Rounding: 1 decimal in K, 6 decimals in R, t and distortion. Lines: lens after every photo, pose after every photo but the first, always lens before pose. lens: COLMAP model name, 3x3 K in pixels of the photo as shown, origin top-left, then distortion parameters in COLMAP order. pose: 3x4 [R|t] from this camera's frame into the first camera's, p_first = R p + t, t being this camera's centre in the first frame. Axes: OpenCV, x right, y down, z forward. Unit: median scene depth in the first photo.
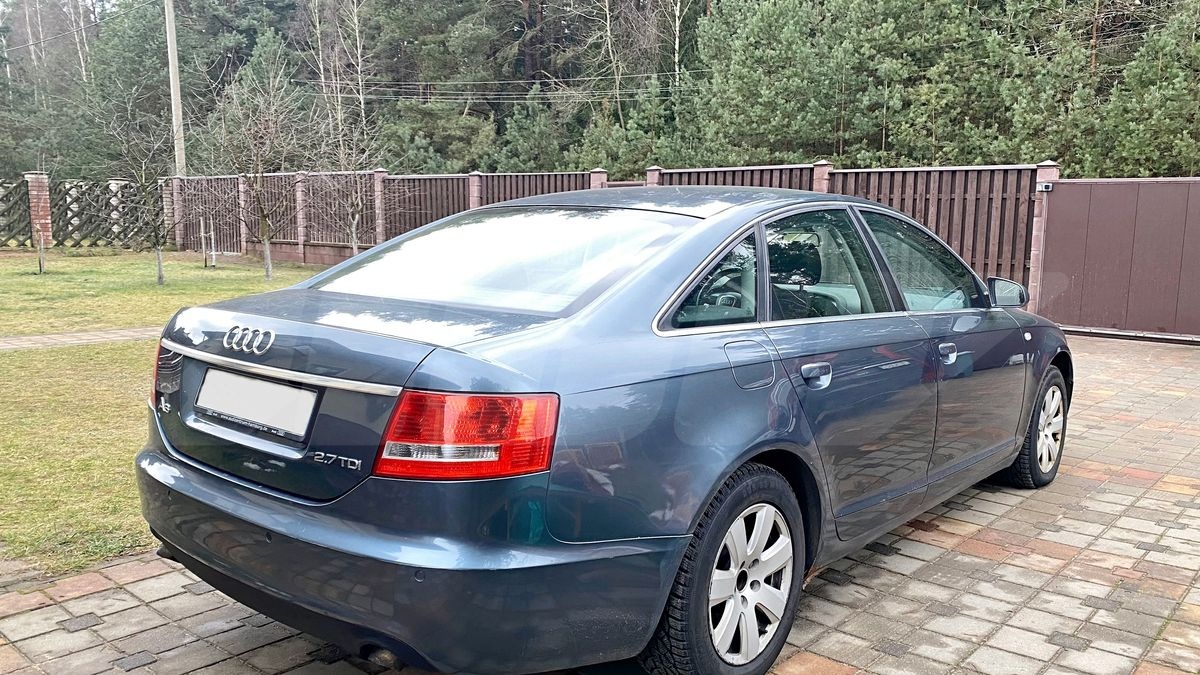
lens RADIAL K [[941.1, 0, 600.0], [0, 941.1, 337.5], [0, 0, 1]] dist [-0.009275, 0.044194]
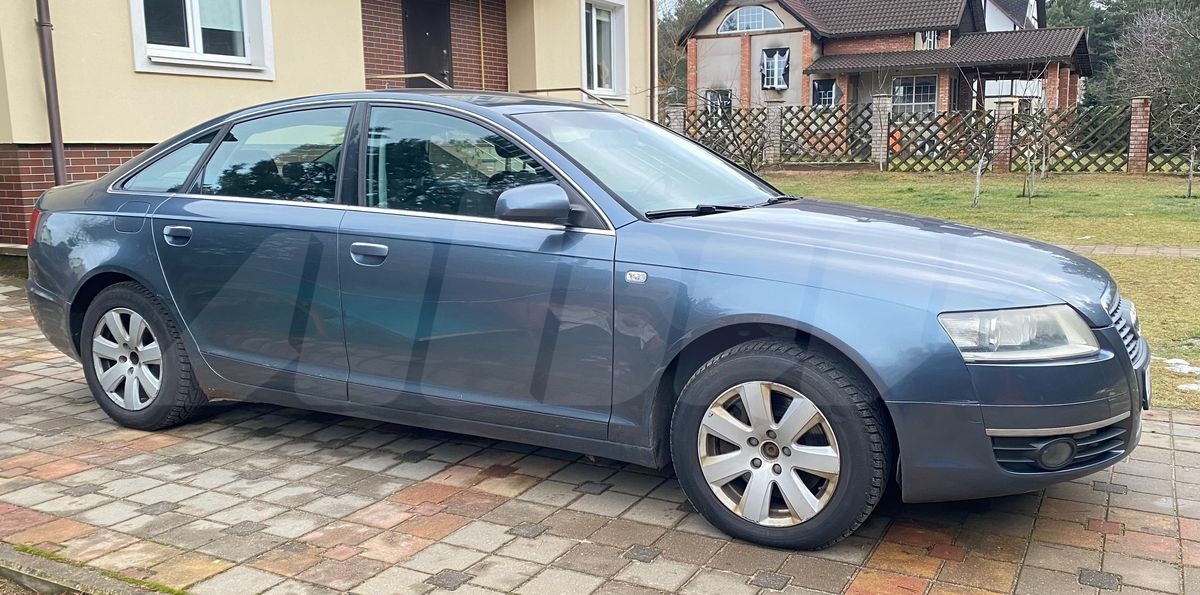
lens RADIAL K [[939.3, 0, 600.0], [0, 939.3, 297.5], [0, 0, 1]] dist [0.027975, -0.003167]
pose [[0.214989, 0.122975, -0.968843, 1.346841], [-0.101852, 0.989454, 0.102990, -0.057485], [0.971291, 0.076537, 0.225247, 1.033046]]
